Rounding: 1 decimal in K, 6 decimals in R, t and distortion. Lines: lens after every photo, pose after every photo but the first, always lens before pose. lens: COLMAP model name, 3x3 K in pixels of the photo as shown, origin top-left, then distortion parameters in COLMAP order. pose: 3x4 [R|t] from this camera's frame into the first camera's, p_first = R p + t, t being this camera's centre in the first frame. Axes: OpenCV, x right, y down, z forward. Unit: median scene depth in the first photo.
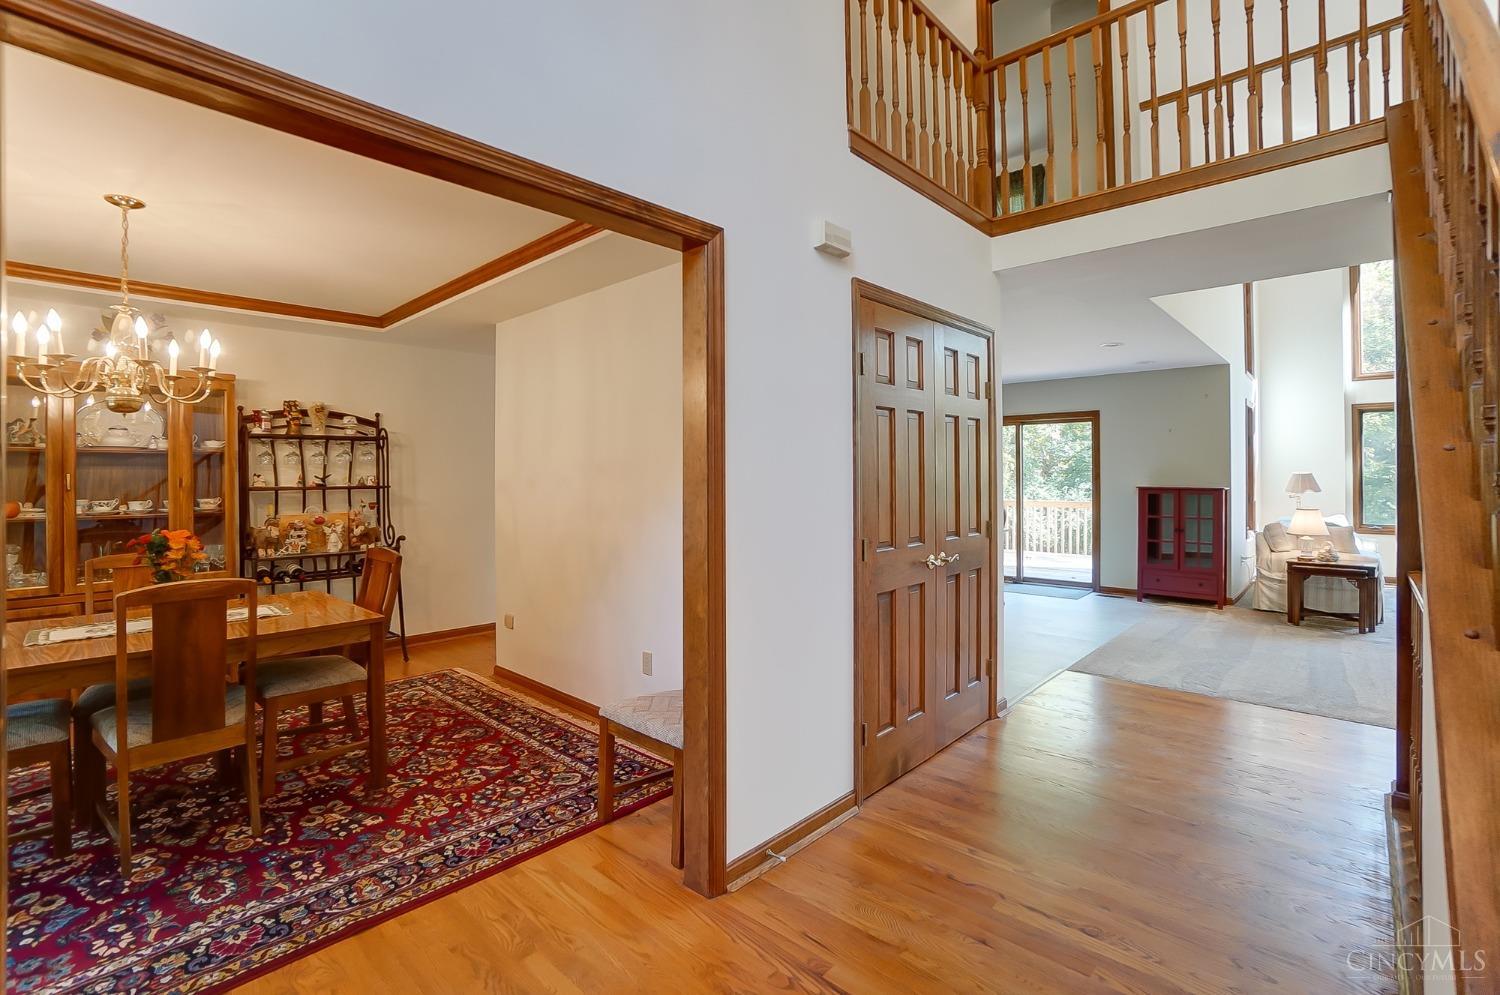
lens RADIAL K [[668.5, 0, 747.3], [0, 668.5, 491.7], [0, 0, 1]] dist [-0.059785, 0.023419]
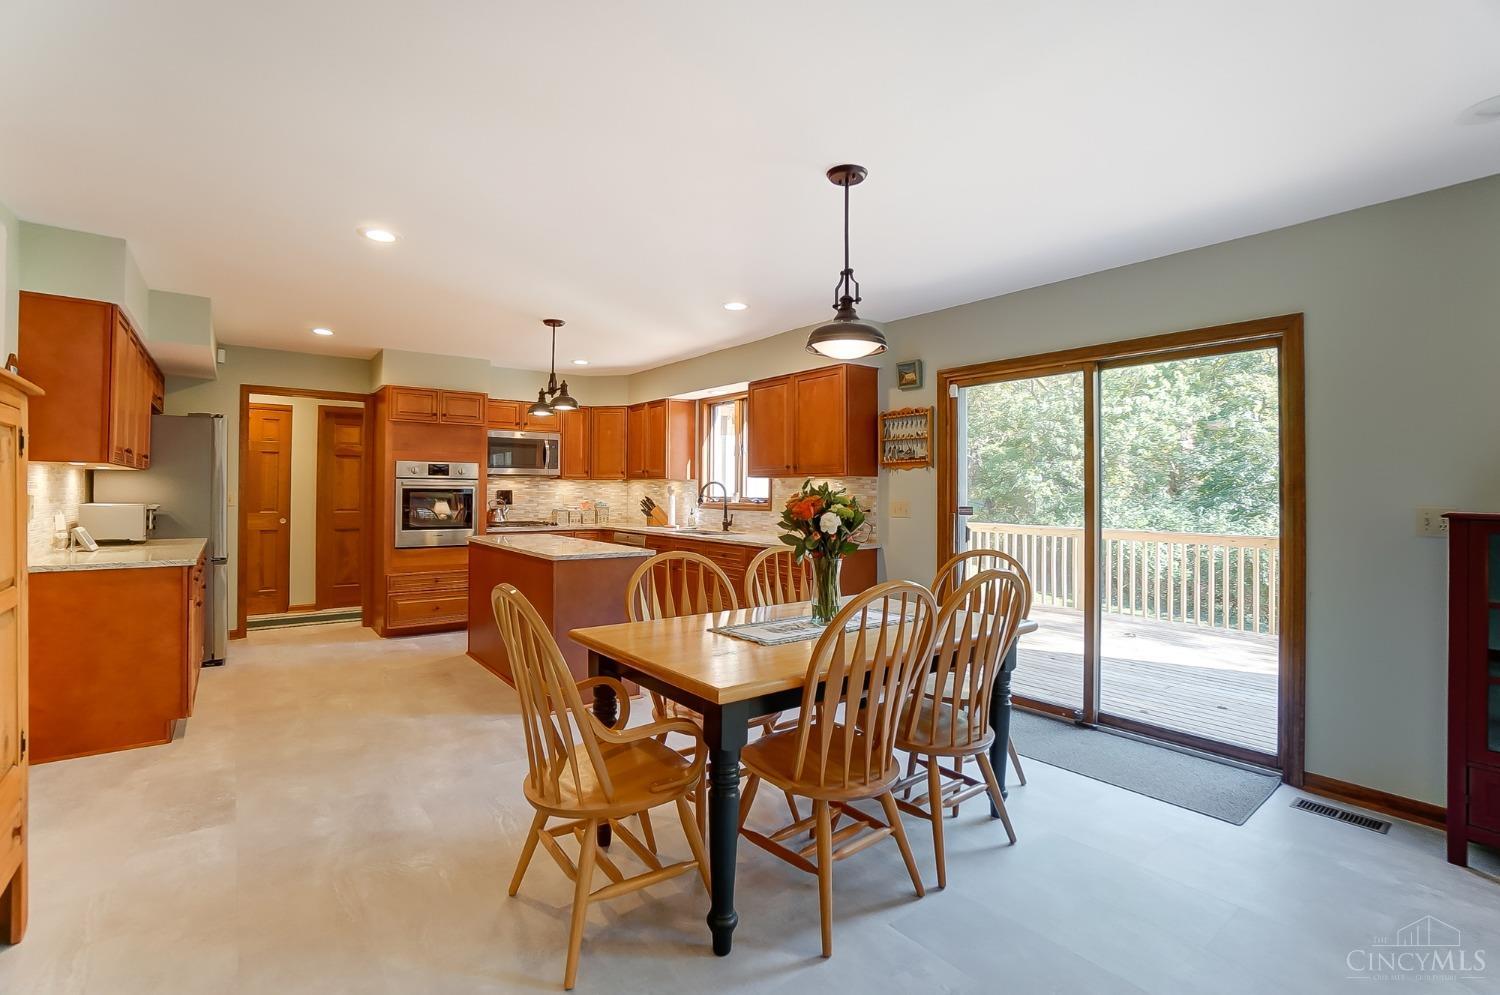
lens RADIAL K [[668.5, 0, 747.3], [0, 668.5, 491.7], [0, 0, 1]] dist [-0.059785, 0.023419]
pose [[0.987717, 0.006923, -0.156098, 0.269134], [-0.010864, 0.999643, -0.024407, -0.006212], [0.155874, 0.025804, 0.987440, 0.568028]]
